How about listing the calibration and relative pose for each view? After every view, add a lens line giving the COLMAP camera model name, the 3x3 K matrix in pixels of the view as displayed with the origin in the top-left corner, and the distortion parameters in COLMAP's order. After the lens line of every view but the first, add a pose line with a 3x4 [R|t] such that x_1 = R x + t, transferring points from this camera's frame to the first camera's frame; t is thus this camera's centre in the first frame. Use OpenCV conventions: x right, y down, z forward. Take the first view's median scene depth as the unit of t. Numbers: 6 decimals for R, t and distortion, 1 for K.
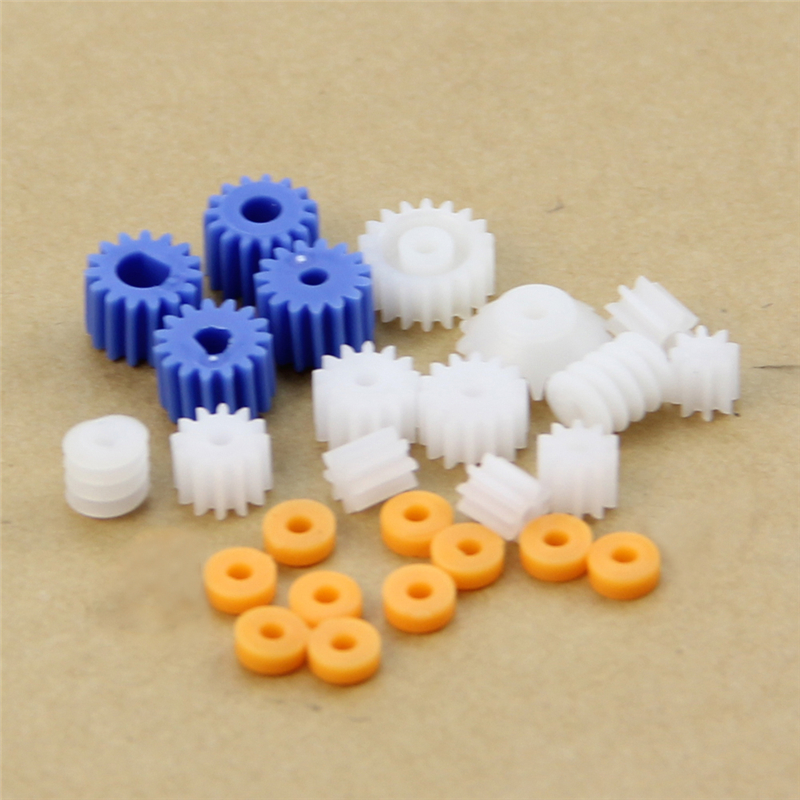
lens RADIAL K [[5723.4, 0, 400.0], [0, 5723.4, 400.0], [0, 0, 1]] dist [0.351793, -26.924340]
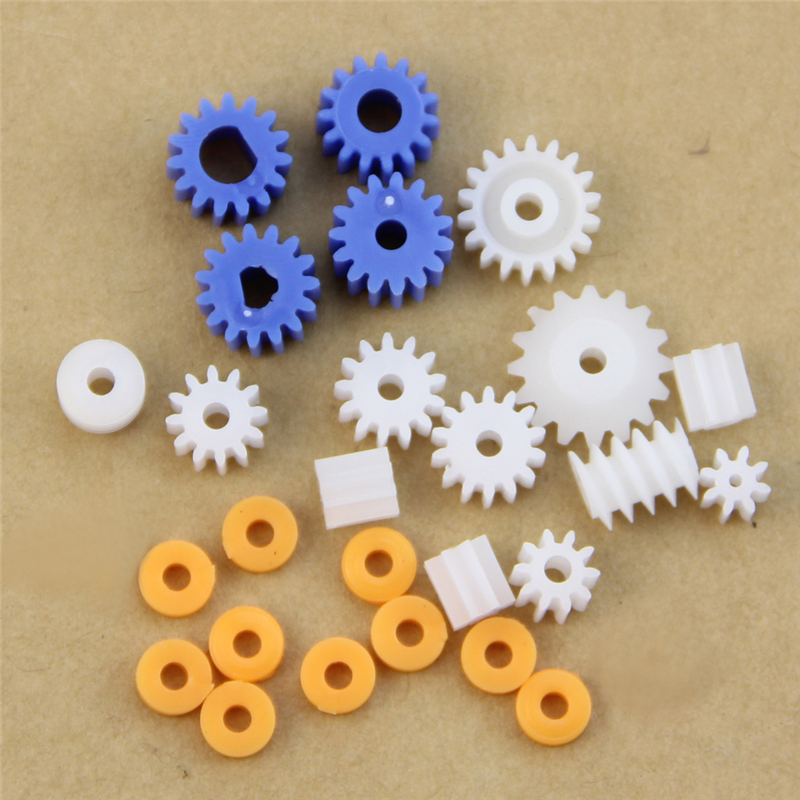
lens RADIAL K [[5723.4, 0, 400.0], [0, 5723.4, 400.0], [0, 0, 1]] dist [0.351793, -26.924340]
pose [[0.932682, 0.360596, -0.008680, 0.004378], [-0.341764, 0.891157, 0.298391, -0.277281], [0.115334, -0.275337, 0.954404, 0.084429]]
